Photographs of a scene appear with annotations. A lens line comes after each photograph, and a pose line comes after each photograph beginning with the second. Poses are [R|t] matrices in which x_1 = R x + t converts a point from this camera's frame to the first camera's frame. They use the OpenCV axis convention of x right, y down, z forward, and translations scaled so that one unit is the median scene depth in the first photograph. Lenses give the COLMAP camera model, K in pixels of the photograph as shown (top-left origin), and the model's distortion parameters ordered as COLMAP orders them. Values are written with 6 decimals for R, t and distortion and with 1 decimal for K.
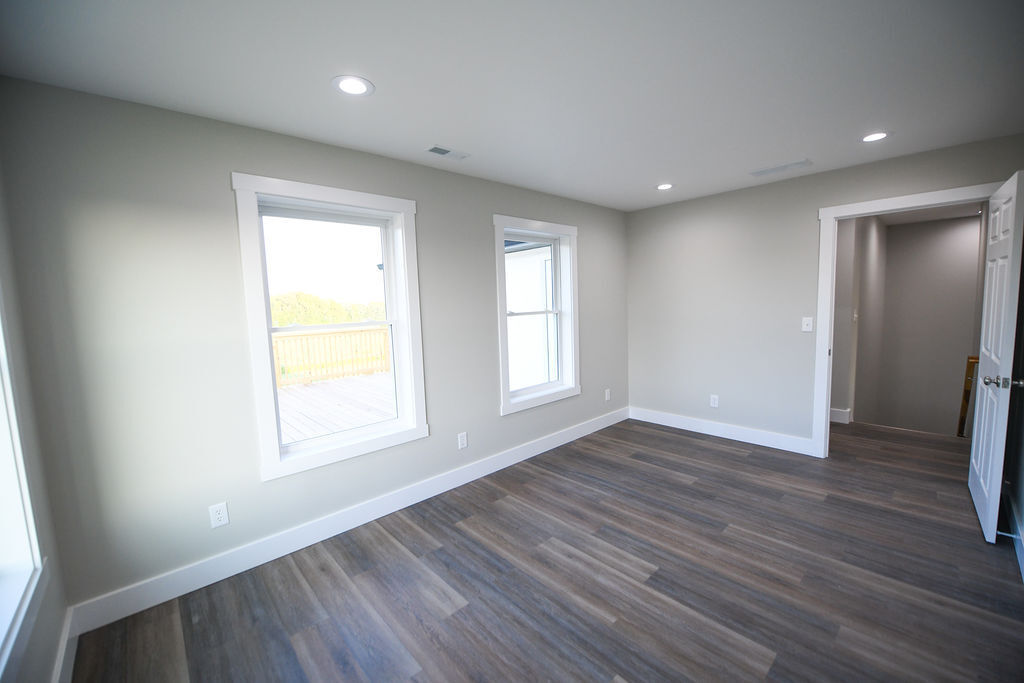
lens RADIAL K [[409.7, 0, 507.8], [0, 409.7, 339.4], [0, 0, 1]] dist [-0.016266, -0.002054]
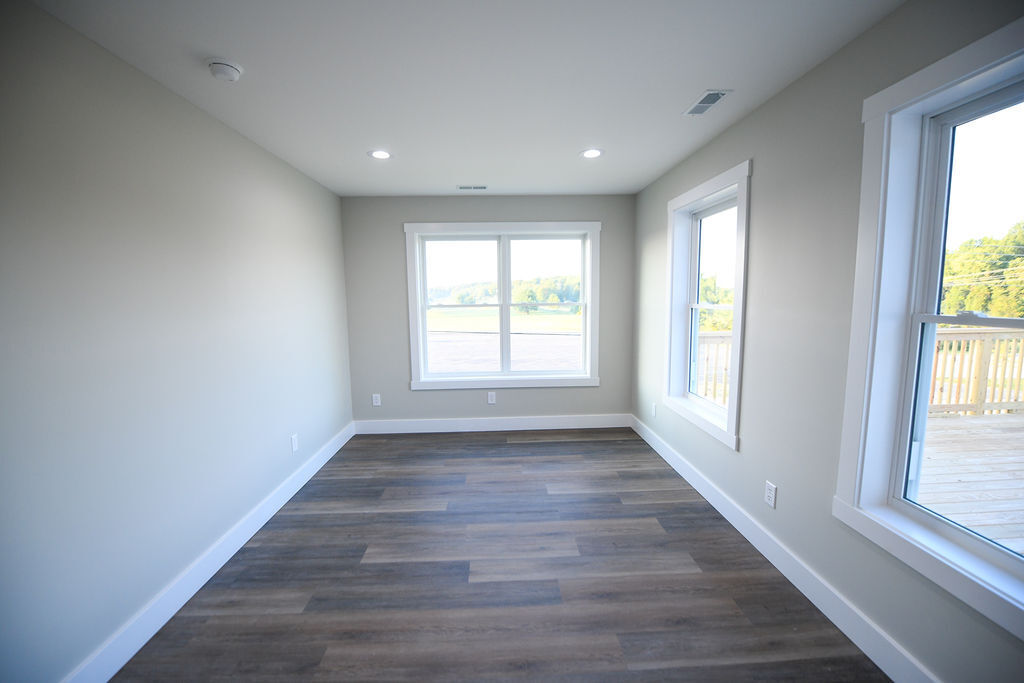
lens RADIAL K [[409.7, 0, 510.5], [0, 409.7, 338.0], [0, 0, 1]] dist [-0.016266, -0.002054]
pose [[-0.642701, 0.128022, -0.755344, 0.946216], [-0.030727, 0.980838, 0.192386, -0.176294], [0.765500, 0.146856, -0.626452, 1.577240]]
